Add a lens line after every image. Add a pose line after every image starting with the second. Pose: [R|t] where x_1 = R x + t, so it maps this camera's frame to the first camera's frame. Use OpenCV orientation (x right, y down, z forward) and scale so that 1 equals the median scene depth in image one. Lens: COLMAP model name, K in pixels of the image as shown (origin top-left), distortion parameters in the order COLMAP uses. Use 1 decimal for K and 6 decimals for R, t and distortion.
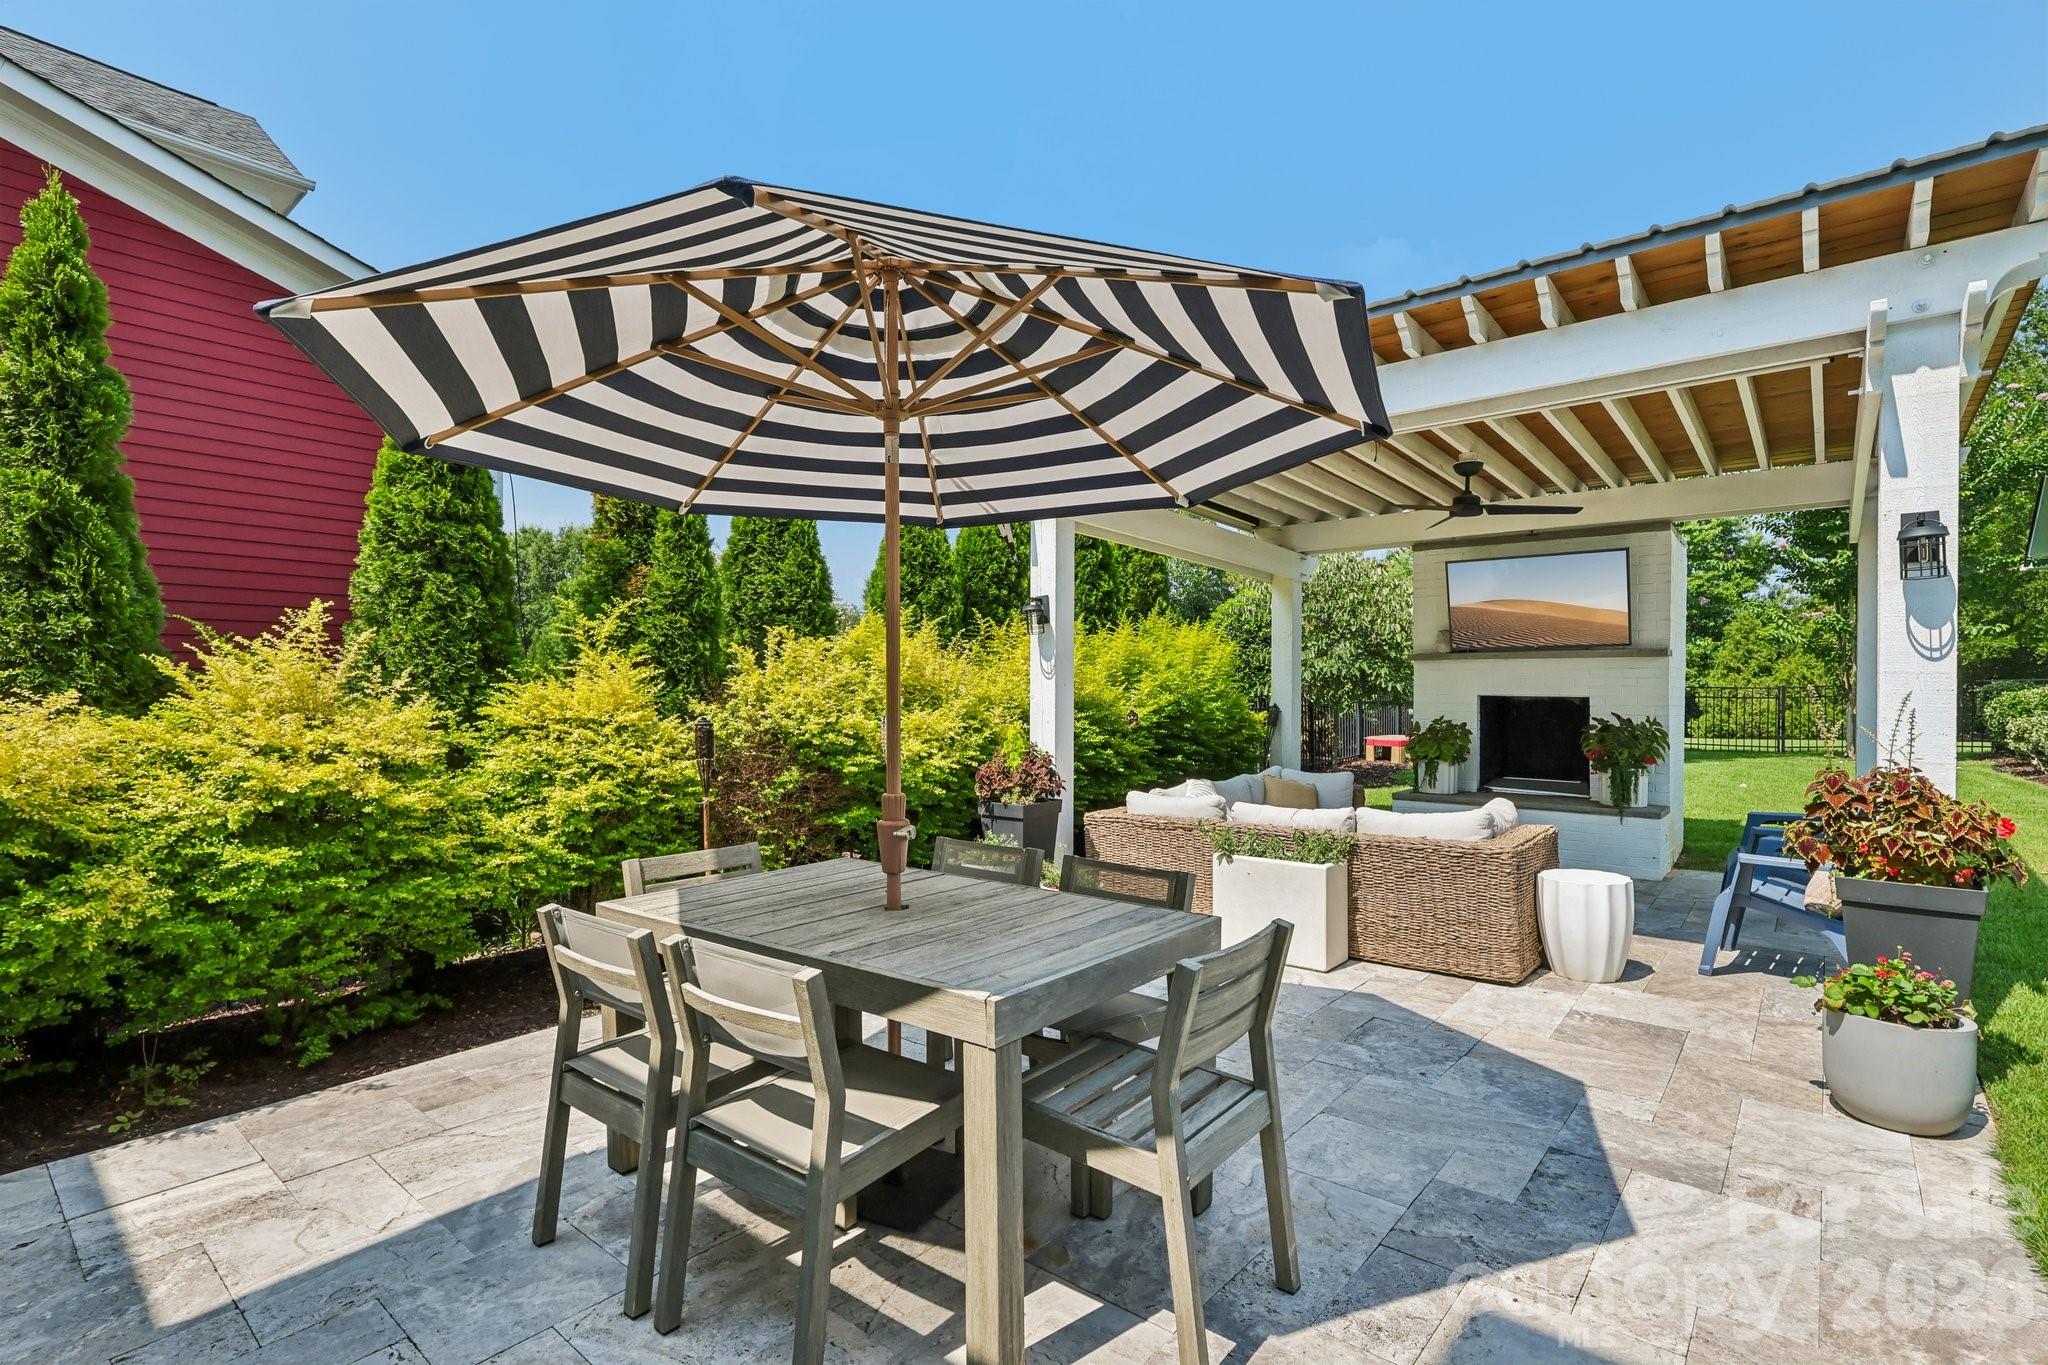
lens RADIAL K [[952.6, 0, 1026.0], [0, 952.6, 690.1], [0, 0, 1]] dist [0.002196, 0.000233]
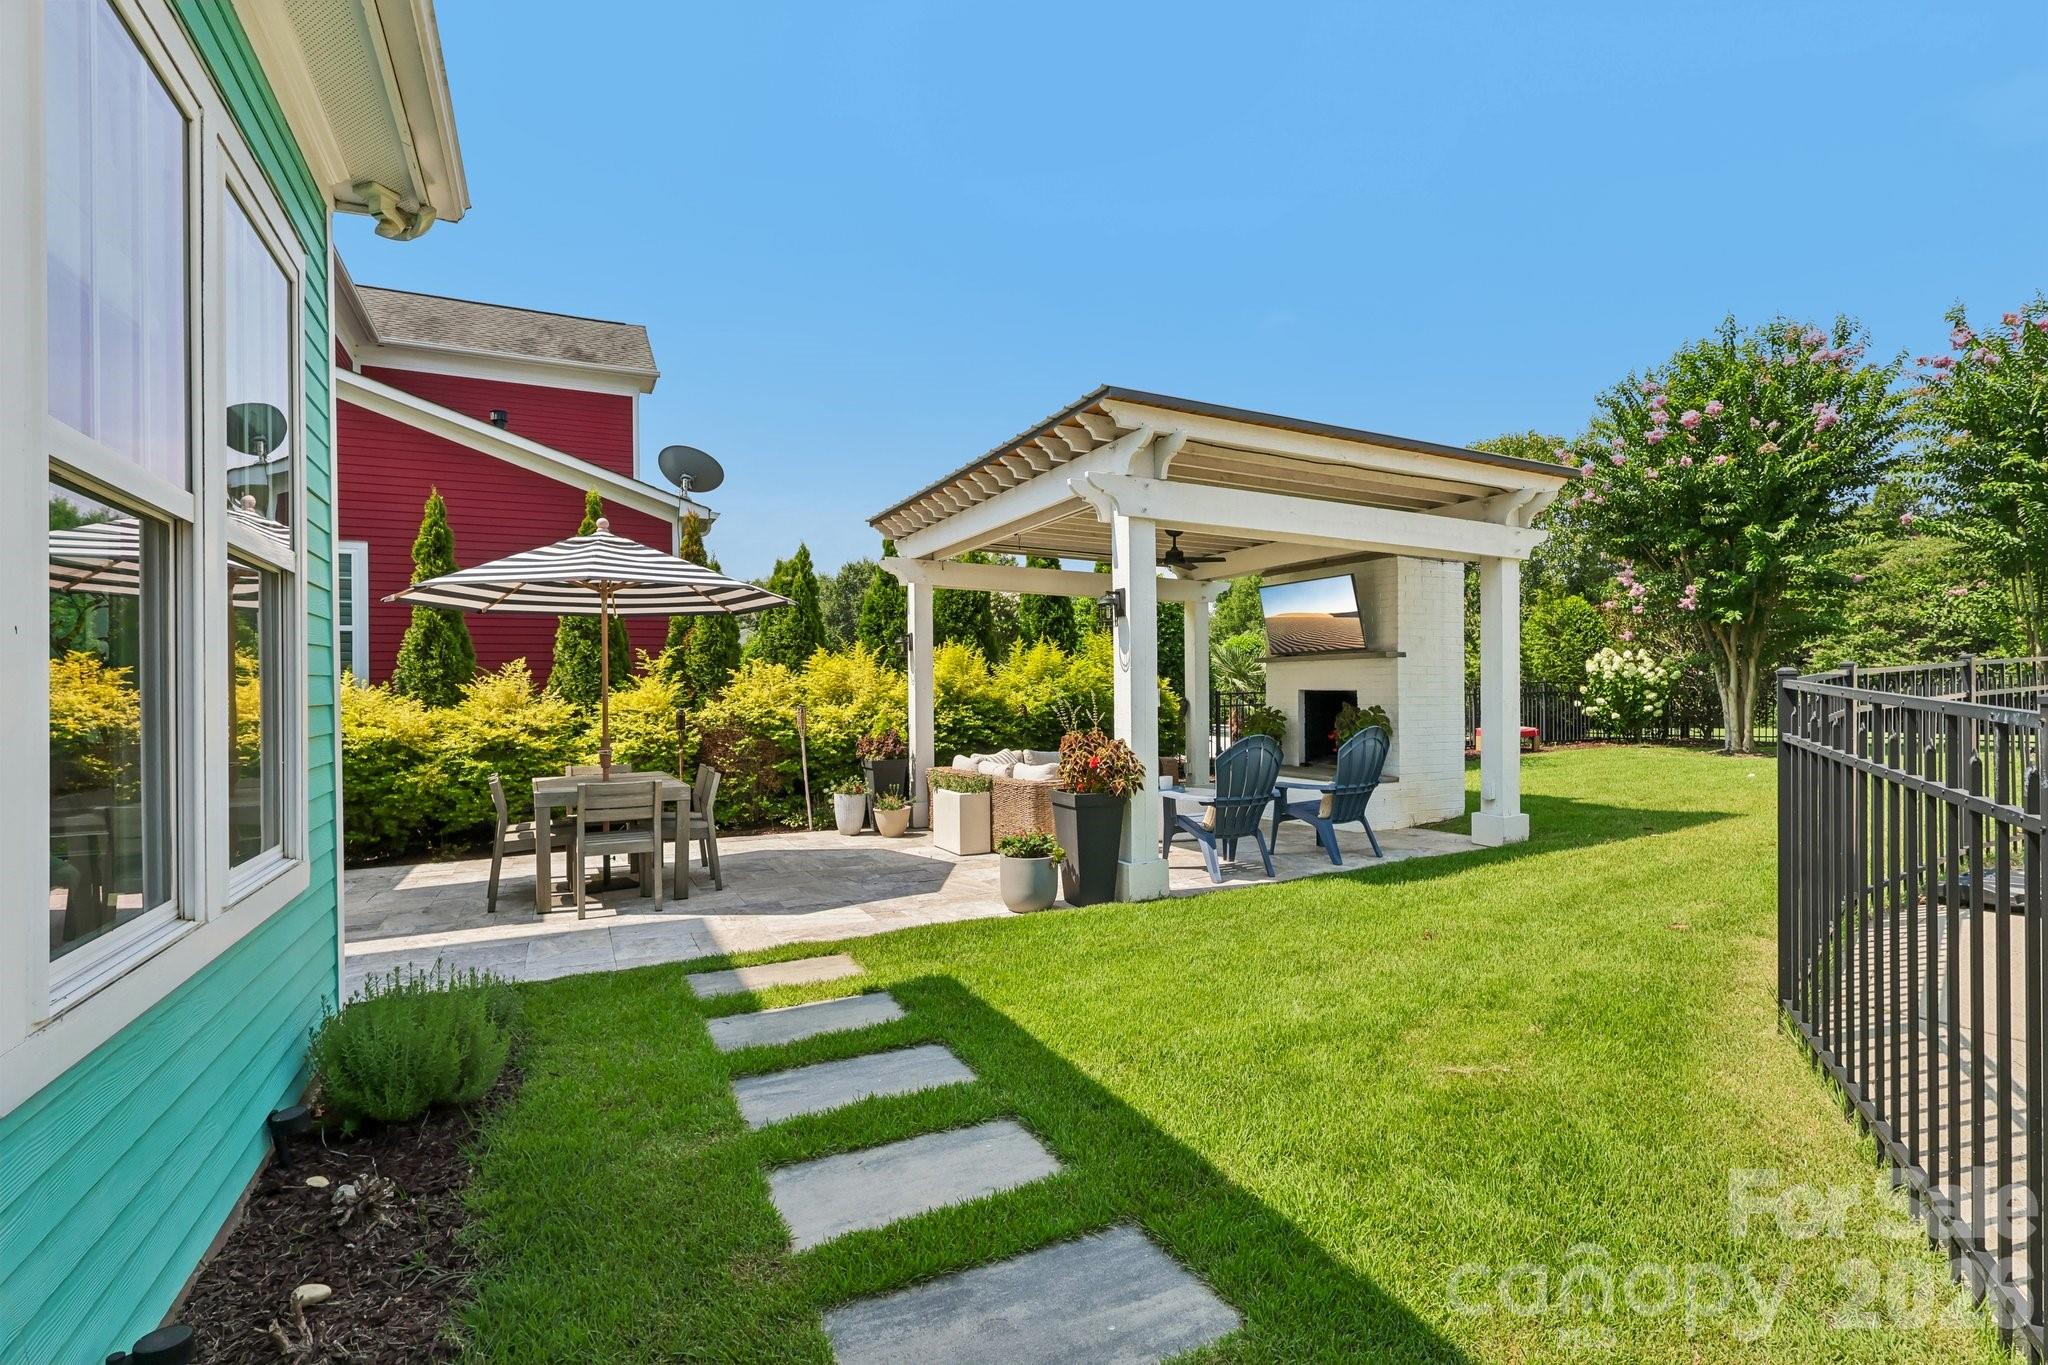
lens RADIAL K [[952.6, 0, 1024.0], [0, 952.6, 687.8], [0, 0, 1]] dist [0.002196, 0.000233]
pose [[0.914870, -0.013118, -0.403536, 0.714607], [0.014887, 0.999888, 0.001247, -0.004554], [0.403475, -0.007148, 0.914963, -0.335791]]
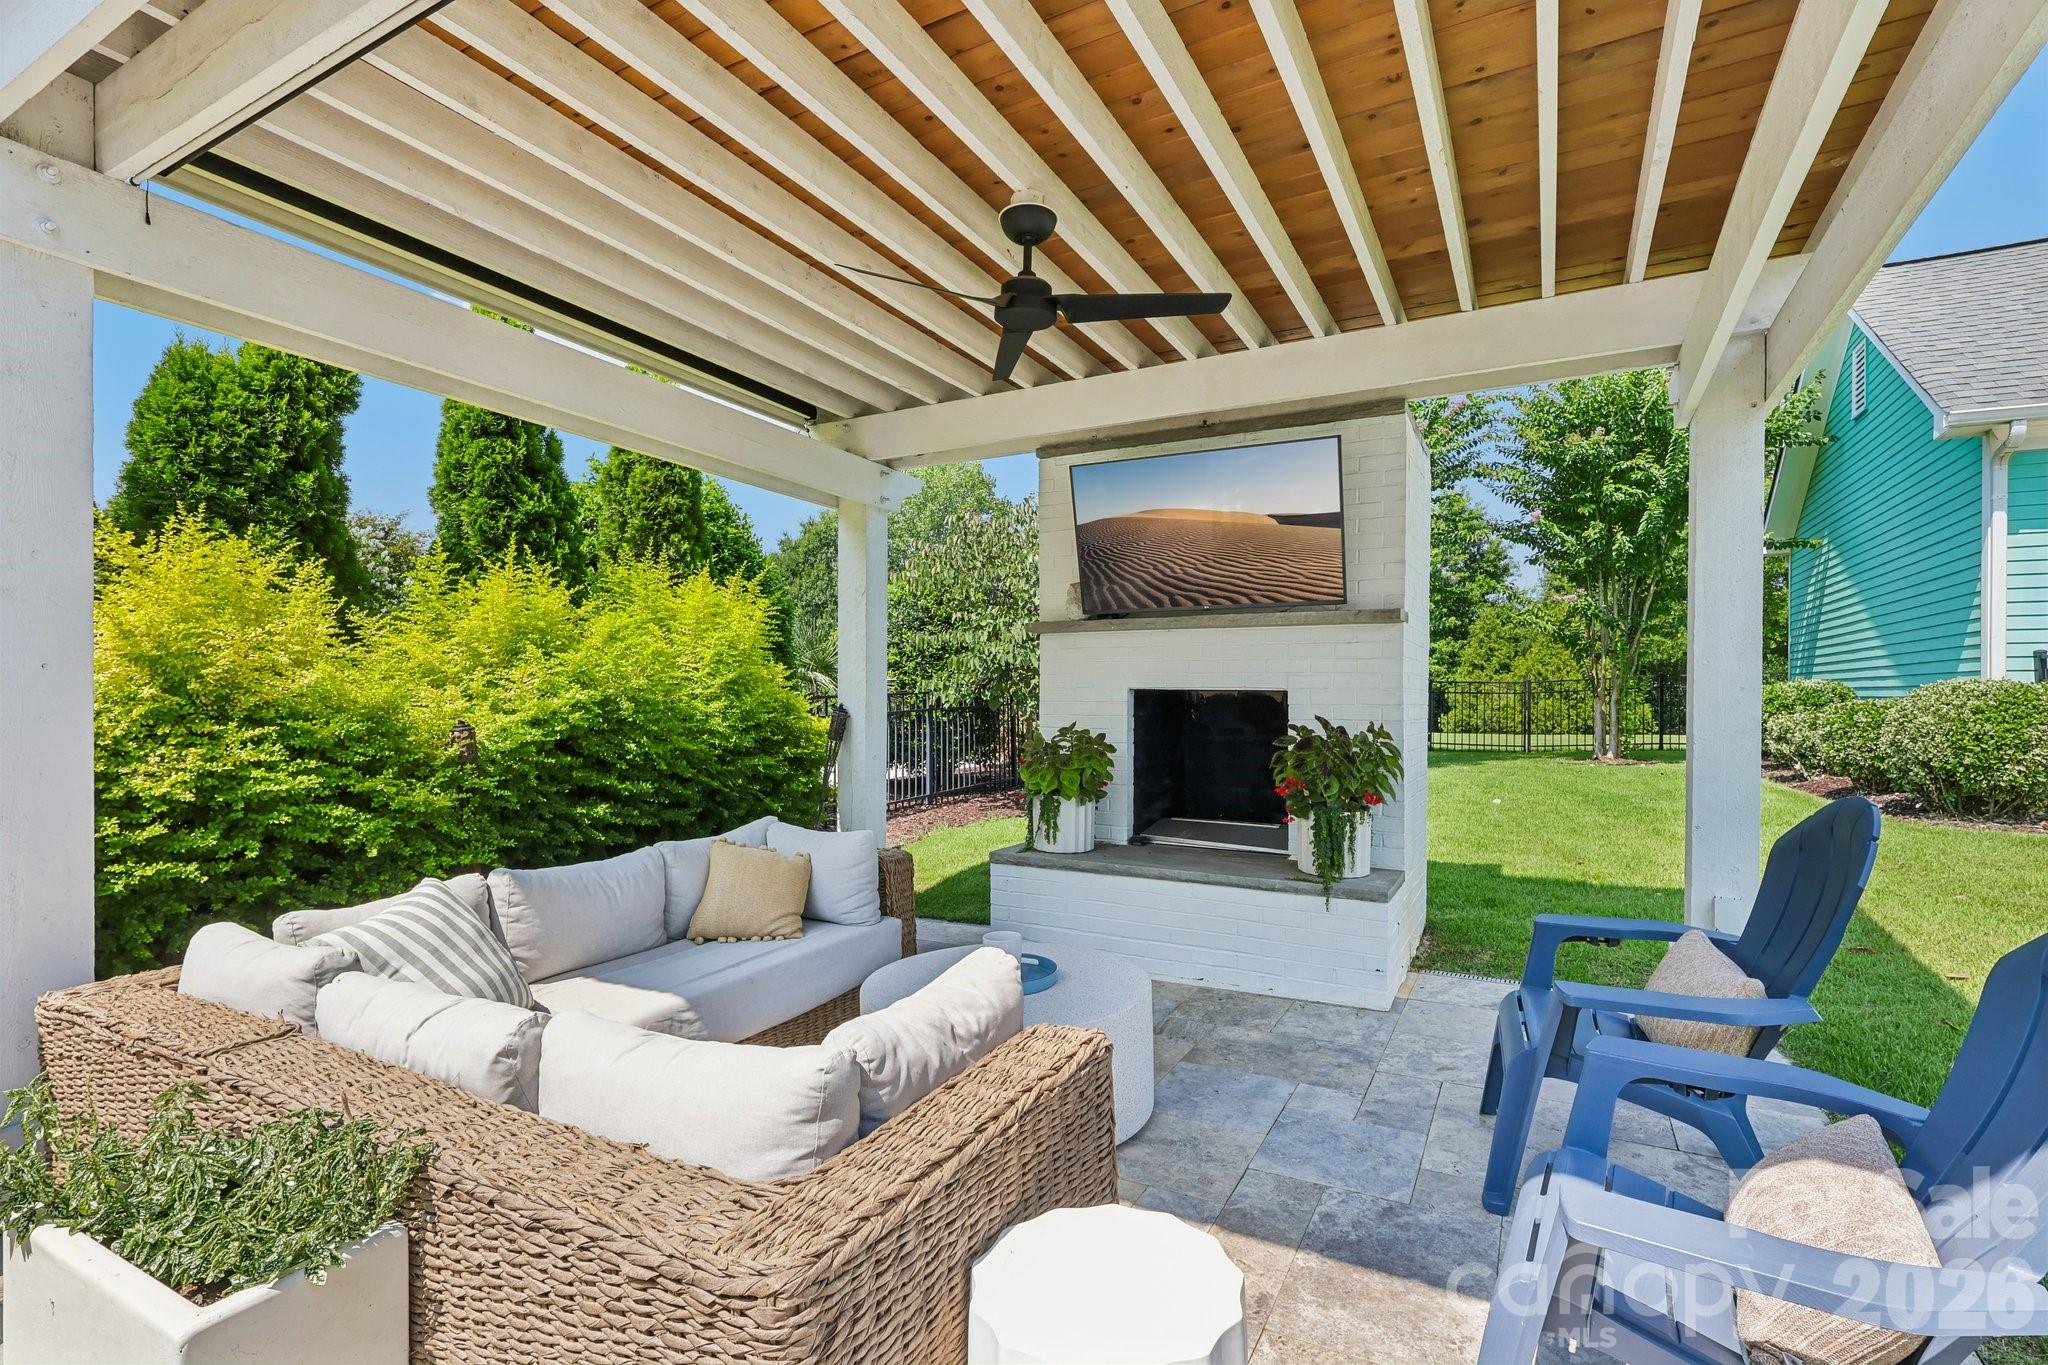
lens RADIAL K [[952.6, 0, 1026.3], [0, 952.6, 691.3], [0, 0, 1]] dist [0.002196, 0.000233]
pose [[0.980549, -0.003436, 0.196246, 0.315276], [0.002874, 0.999991, 0.003147, 0.005275], [-0.196255, -0.002522, 0.980550, 0.445619]]
